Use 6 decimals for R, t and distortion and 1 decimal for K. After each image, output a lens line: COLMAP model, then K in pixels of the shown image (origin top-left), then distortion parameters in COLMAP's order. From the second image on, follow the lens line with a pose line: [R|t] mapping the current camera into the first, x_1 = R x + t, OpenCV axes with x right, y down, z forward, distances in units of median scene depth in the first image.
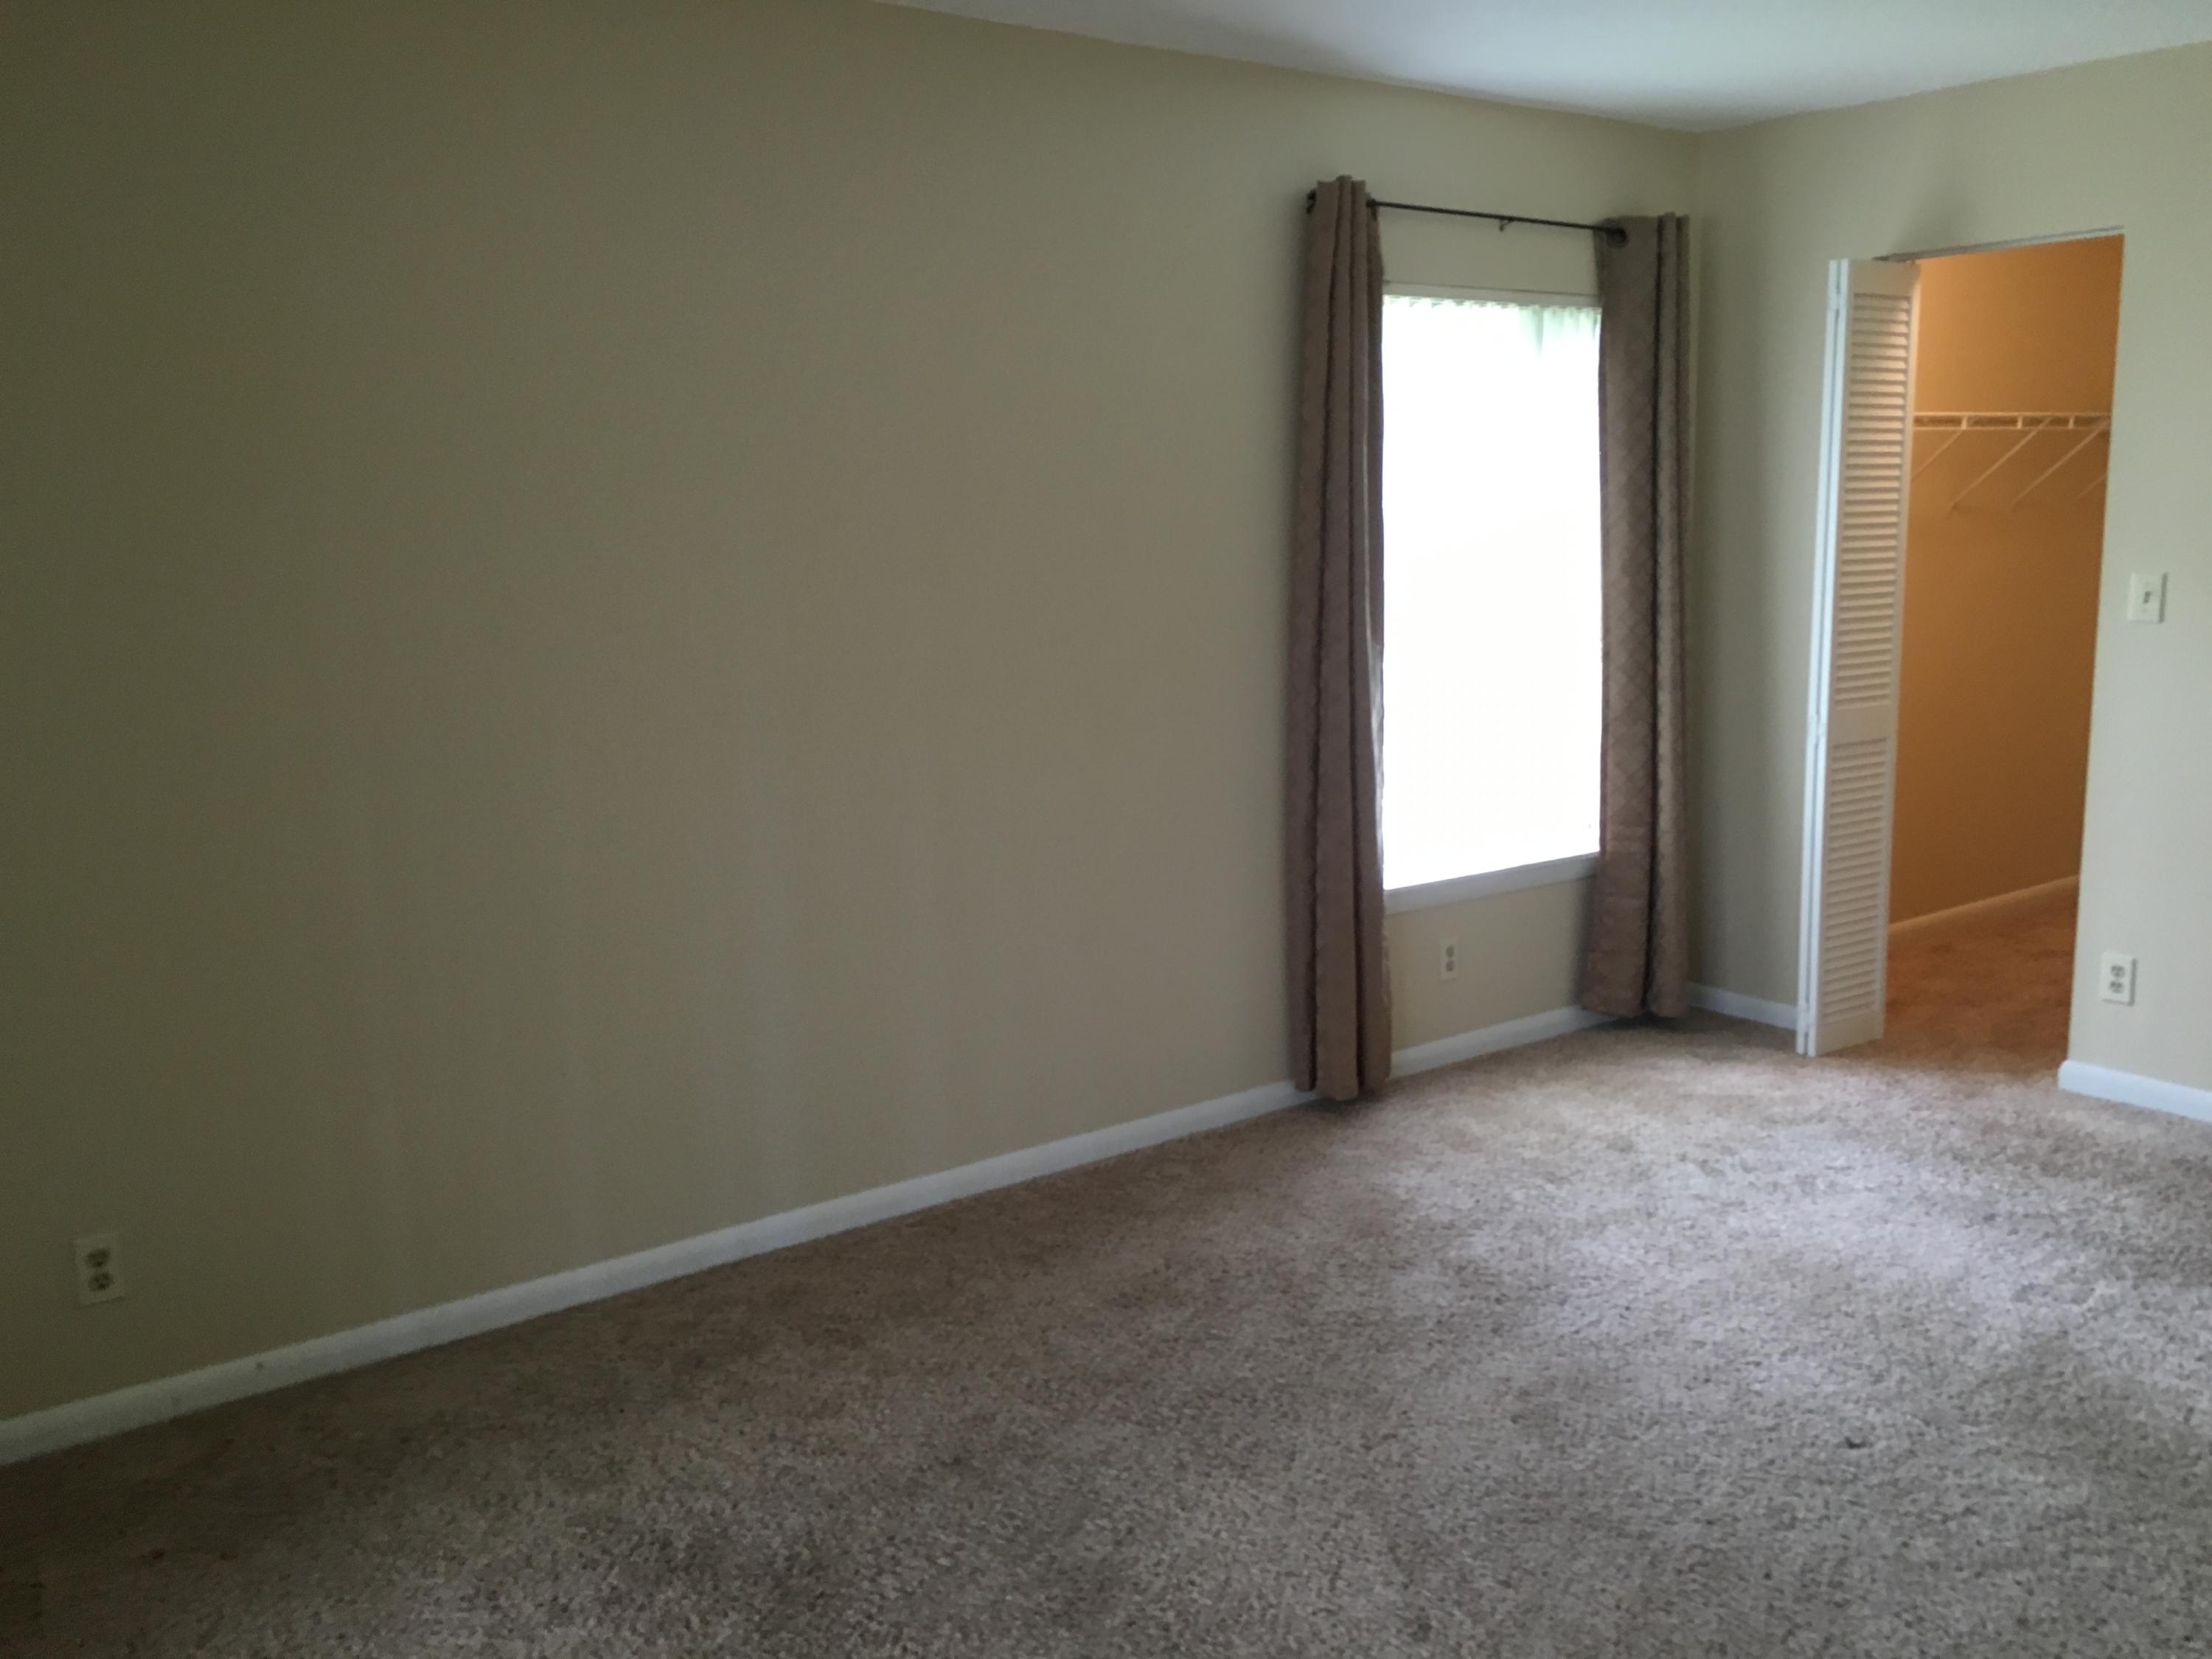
lens RADIAL K [[1877.6, 0, 1091.9], [0, 1877.6, 797.7], [0, 0, 1]] dist [0.053667, -0.058247]
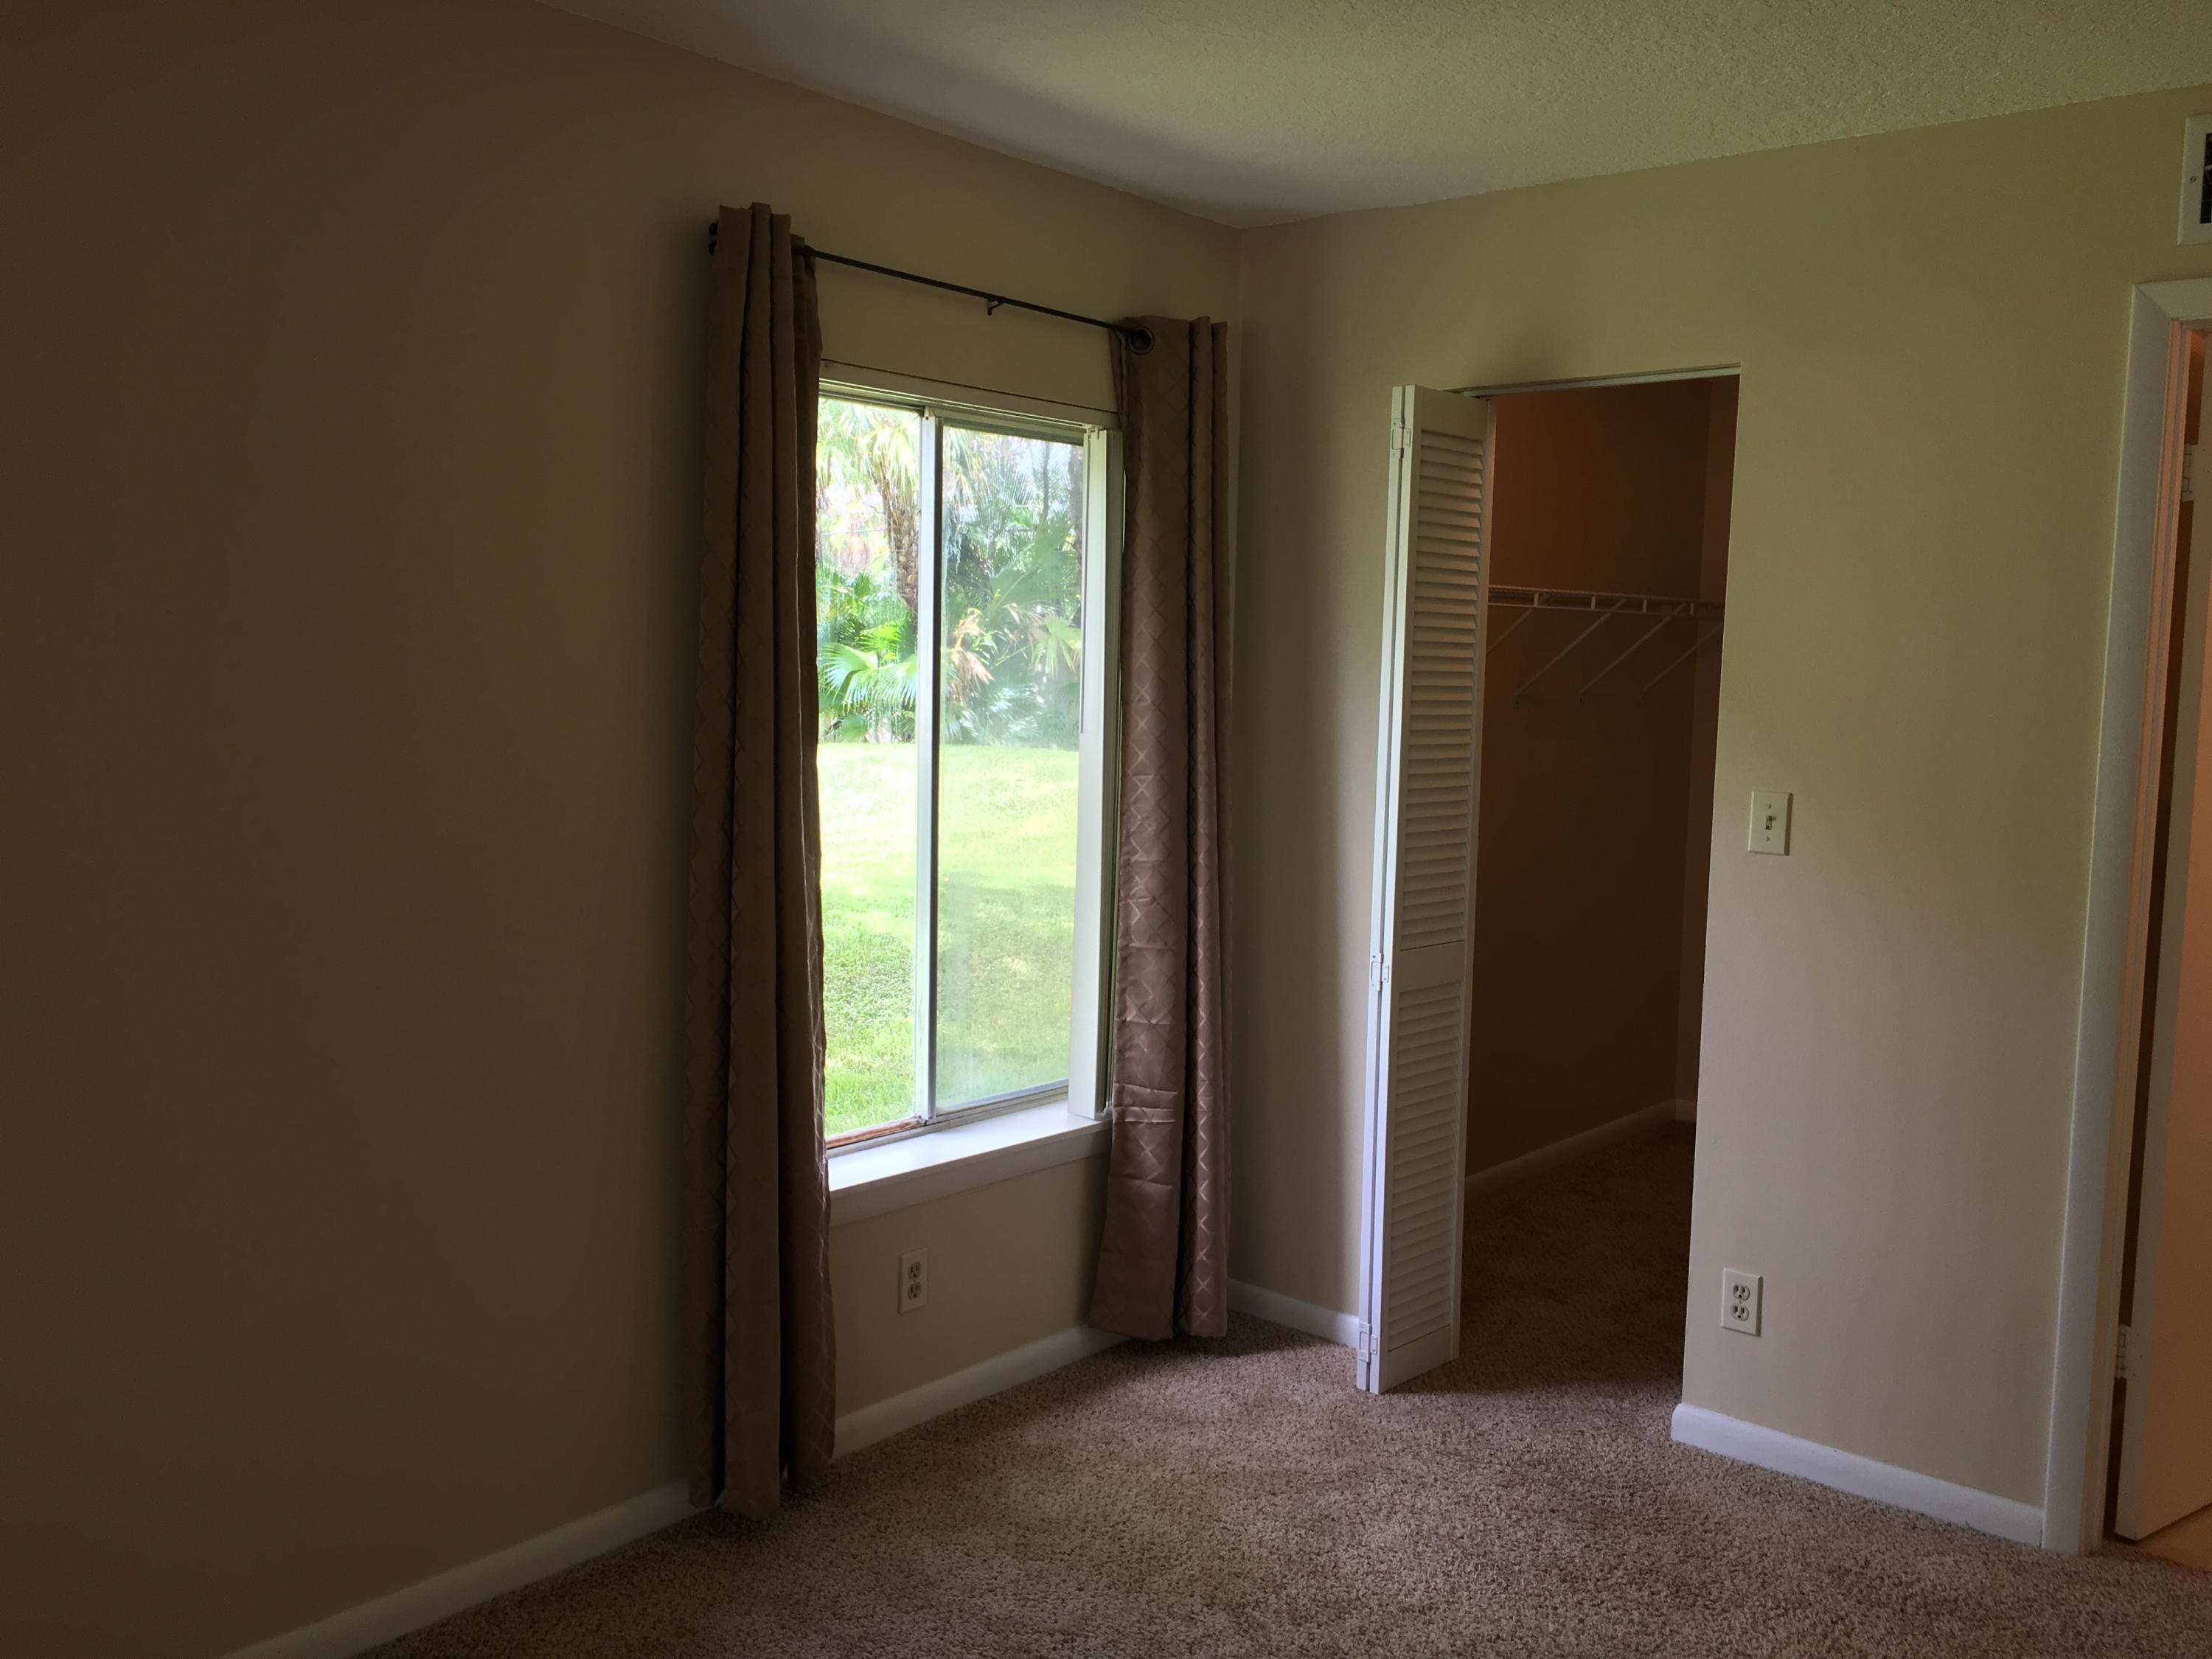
lens RADIAL K [[1877.6, 0, 1104.2], [0, 1877.6, 832.8], [0, 0, 1]] dist [0.053667, -0.058247]
pose [[0.973319, 0.020922, 0.228498, 0.093881], [-0.006438, 0.997932, -0.063951, -0.044249], [-0.229364, 0.060774, 0.971442, 0.268960]]
